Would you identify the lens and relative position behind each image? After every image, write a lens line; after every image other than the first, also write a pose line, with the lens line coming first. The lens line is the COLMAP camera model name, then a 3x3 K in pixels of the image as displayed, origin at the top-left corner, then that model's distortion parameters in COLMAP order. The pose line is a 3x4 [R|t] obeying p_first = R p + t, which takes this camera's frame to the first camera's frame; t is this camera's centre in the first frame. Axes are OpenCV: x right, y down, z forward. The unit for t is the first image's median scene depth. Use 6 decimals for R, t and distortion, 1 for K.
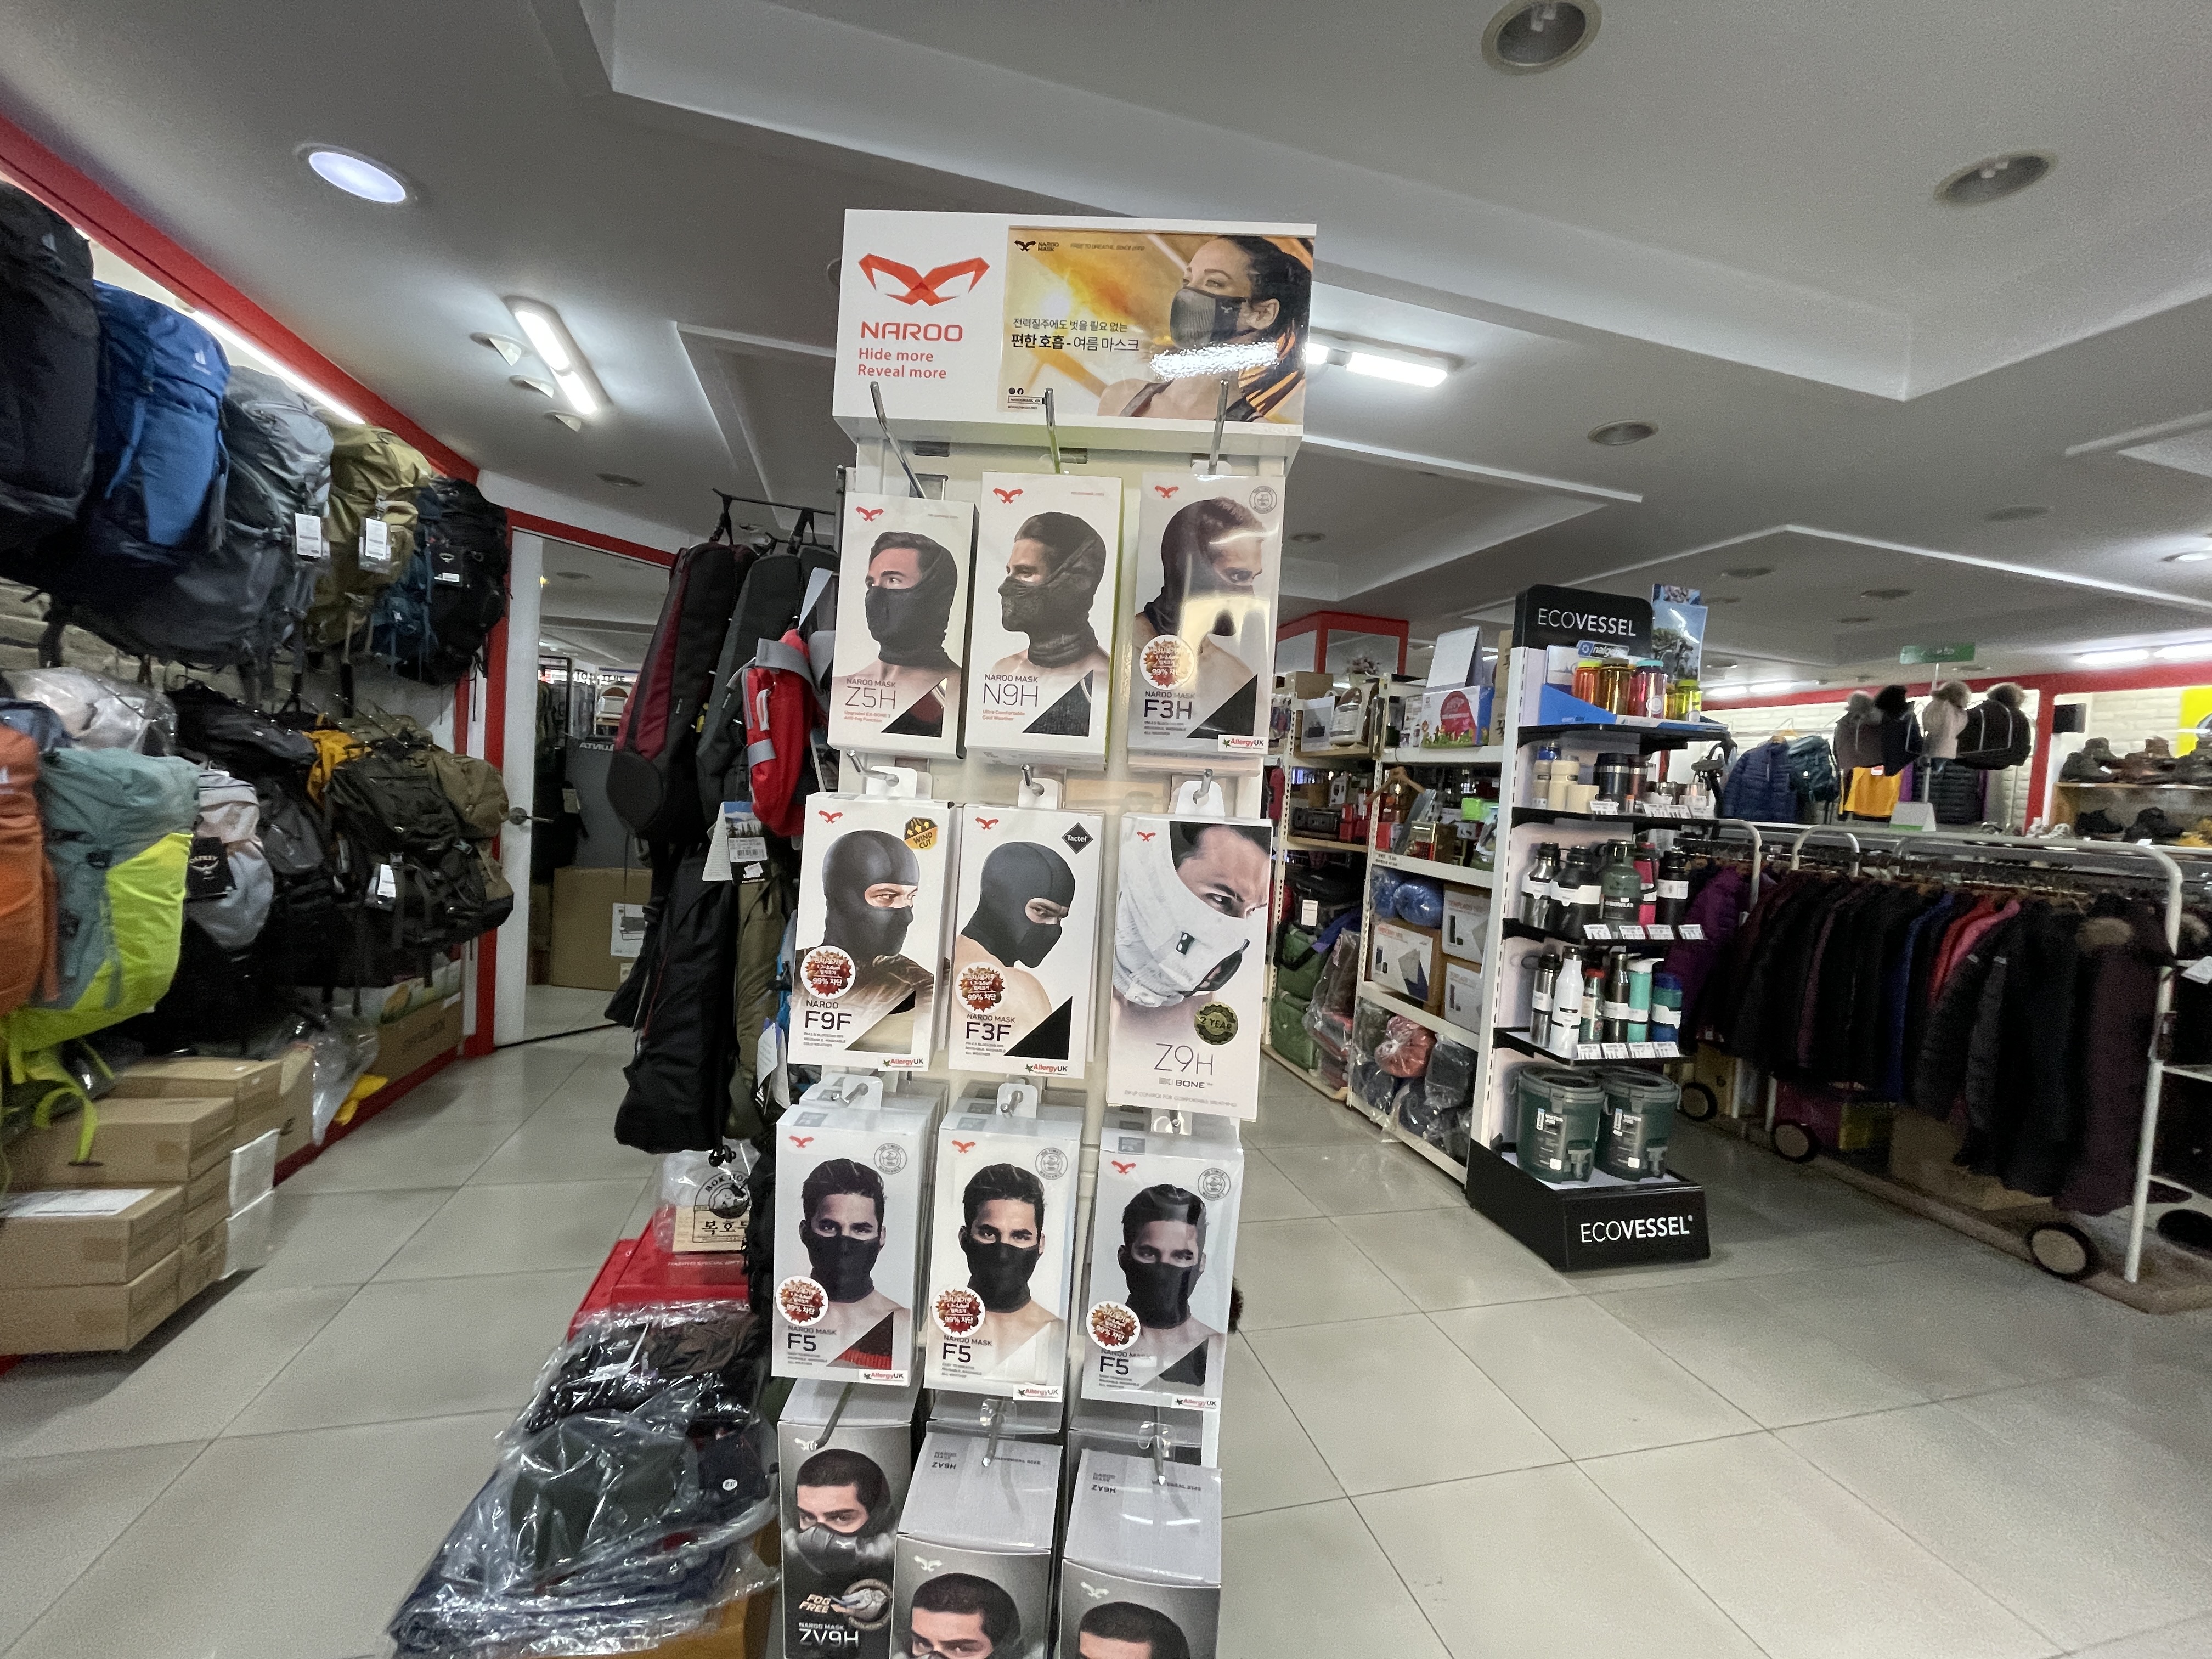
lens RADIAL K [[888.7, 0, 1109.7], [0, 888.7, 828.6], [0, 0, 1]] dist [0.001838, -0.001328]
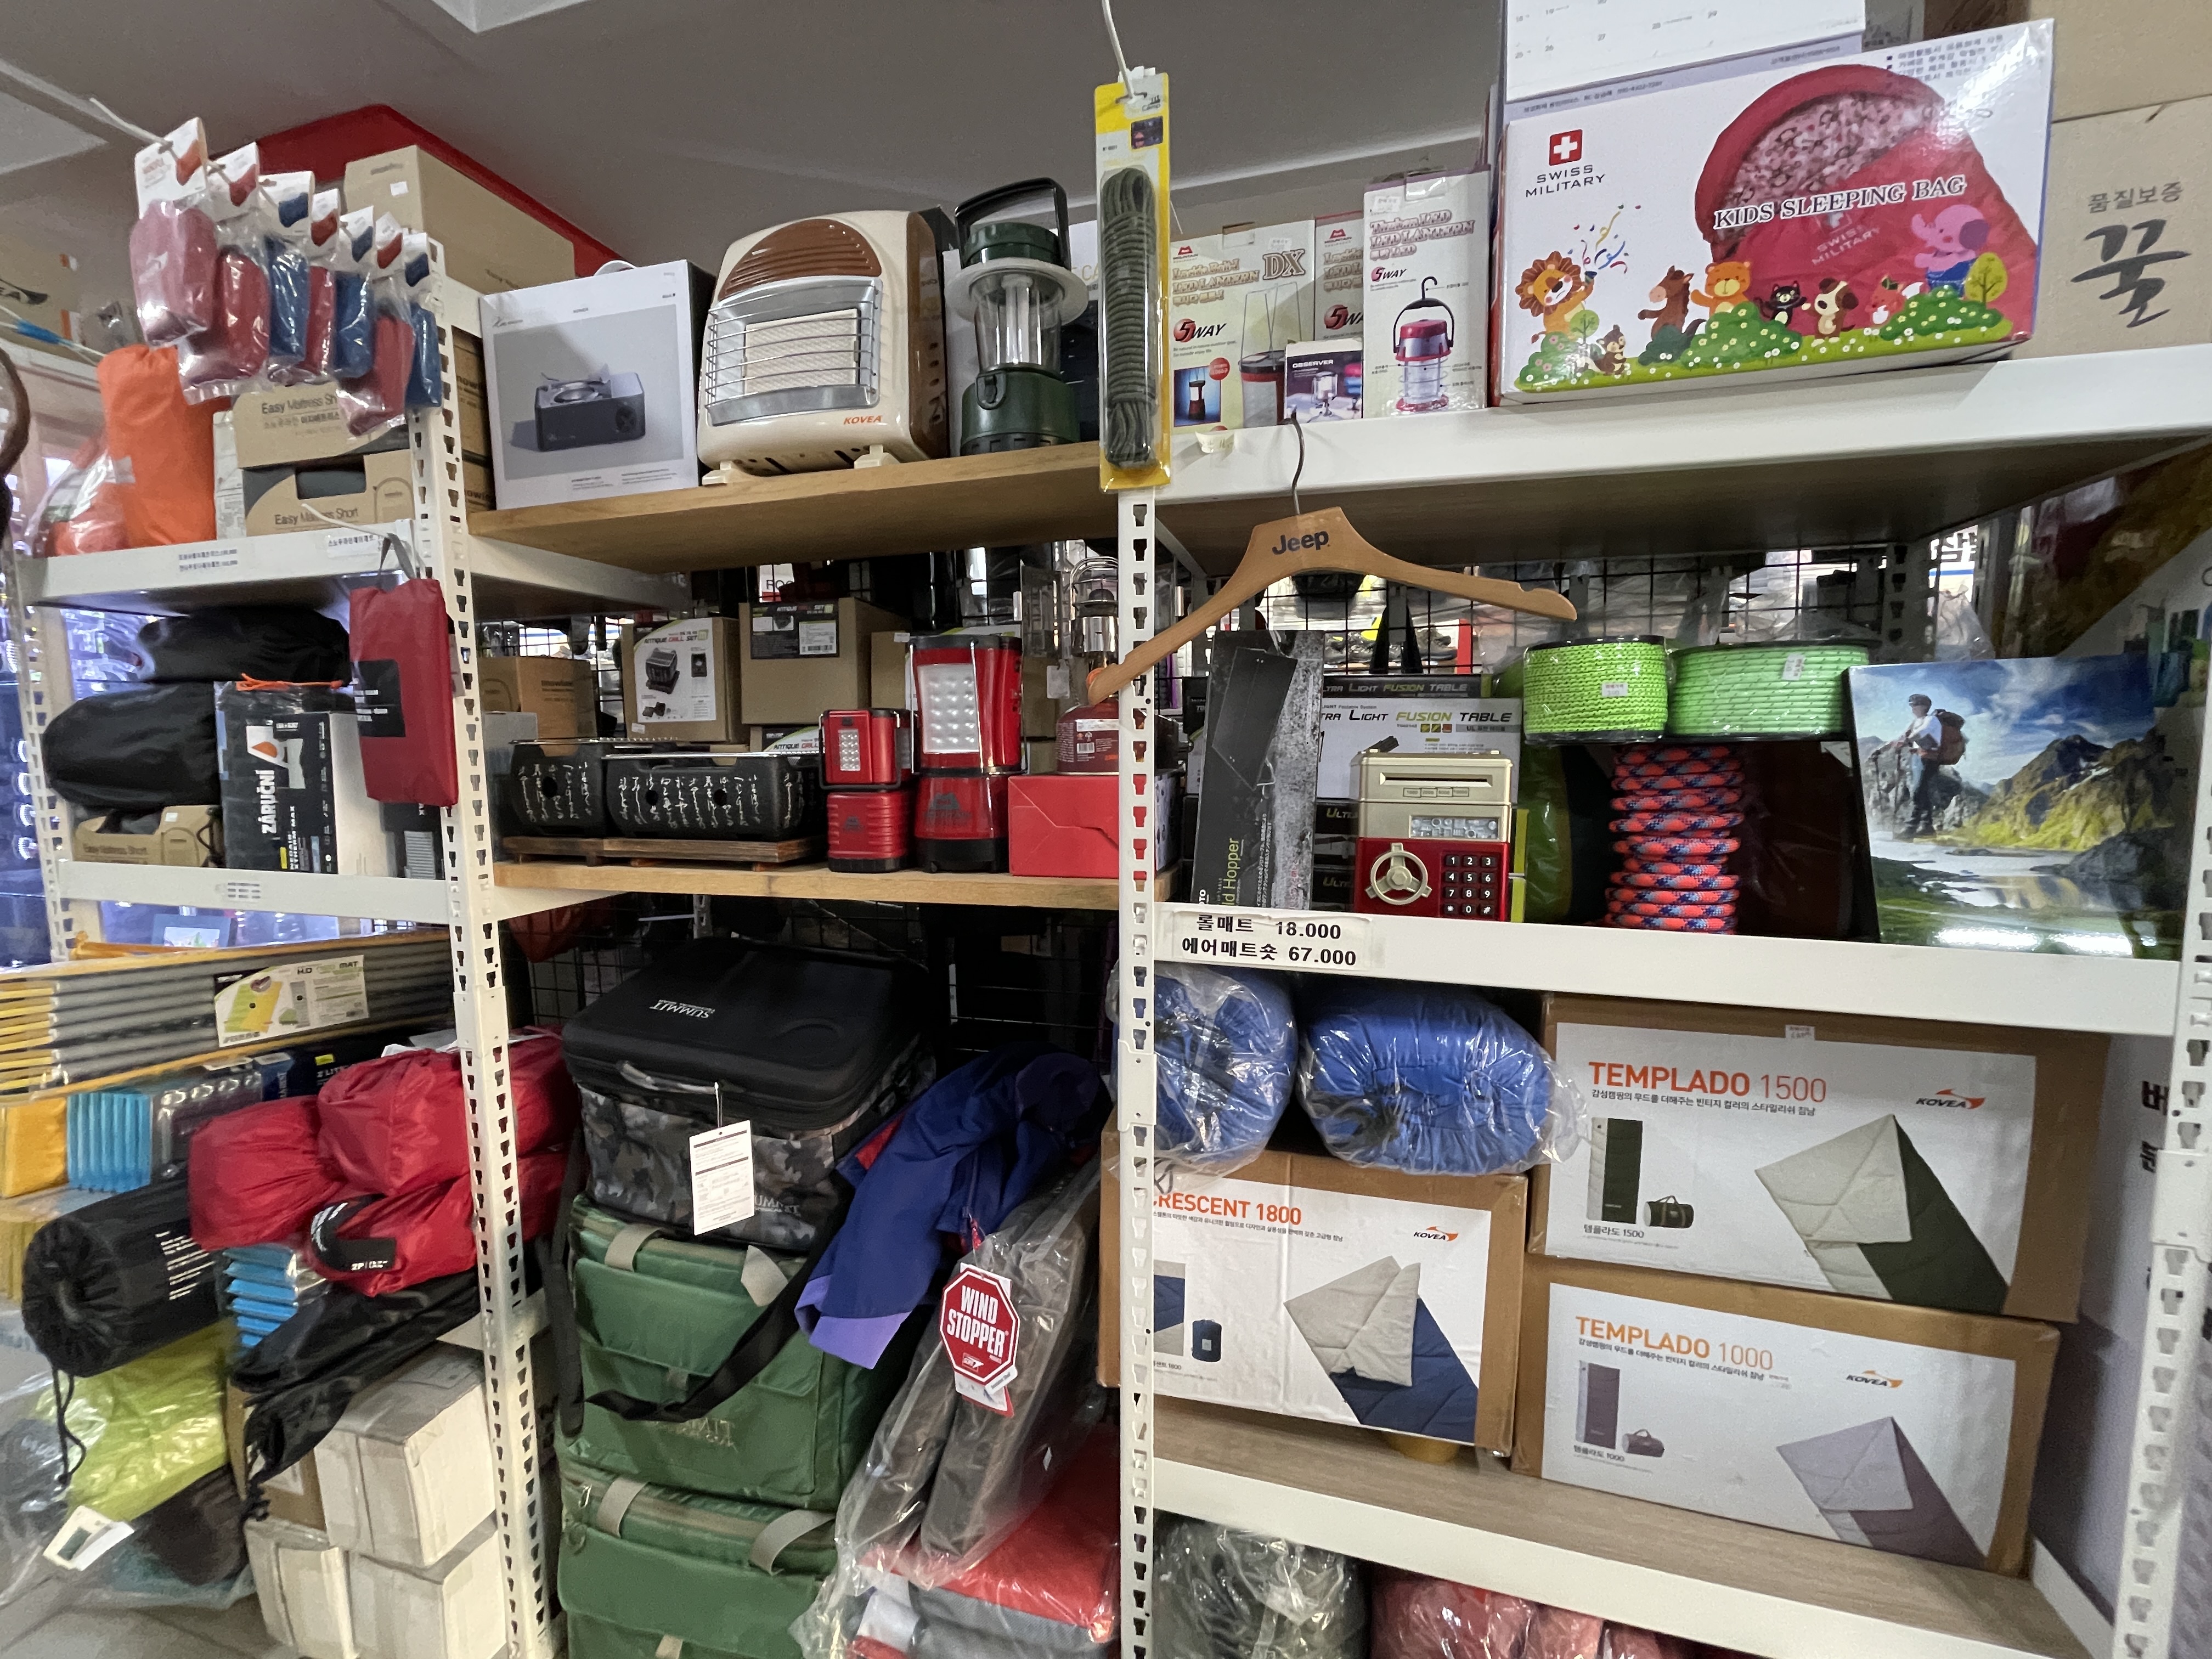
lens RADIAL K [[888.7, 0, 1102.2], [0, 888.7, 831.2], [0, 0, 1]] dist [0.001838, -0.001328]
pose [[0.518227, -0.152045, 0.841619, 0.100411], [0.079128, 0.988373, 0.129834, -0.023468], [-0.851575, -0.000688, 0.524233, 0.886409]]
